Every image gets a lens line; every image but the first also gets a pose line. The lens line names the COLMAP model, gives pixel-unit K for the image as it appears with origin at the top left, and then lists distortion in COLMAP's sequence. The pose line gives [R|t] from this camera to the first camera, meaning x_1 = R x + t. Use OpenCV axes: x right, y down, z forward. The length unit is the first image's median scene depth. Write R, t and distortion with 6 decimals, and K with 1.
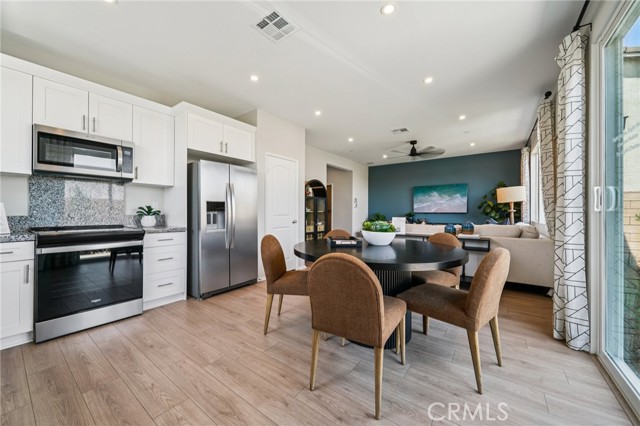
lens RADIAL K [[243.7, 0, 318.9], [0, 243.7, 212.2], [0, 0, 1]] dist [0.002076, -0.000348]
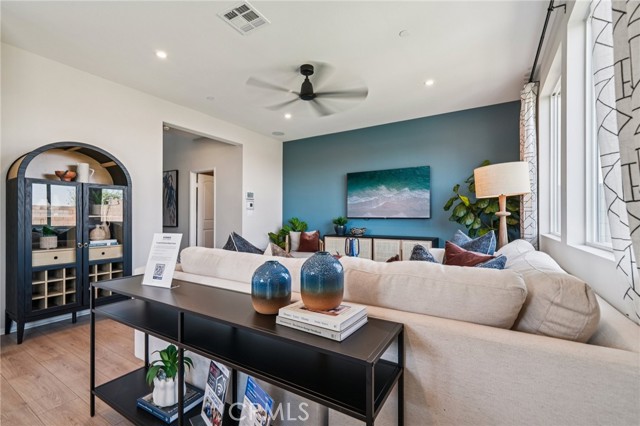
lens RADIAL K [[287.3, 0, 317.4], [0, 287.3, 215.7], [0, 0, 1]] dist [0.005468, 0.000239]
pose [[0.996821, -0.001294, 0.079667, 0.371828], [0.001435, 0.999998, -0.001705, -0.001699], [-0.079665, 0.001814, 0.996820, 0.450917]]
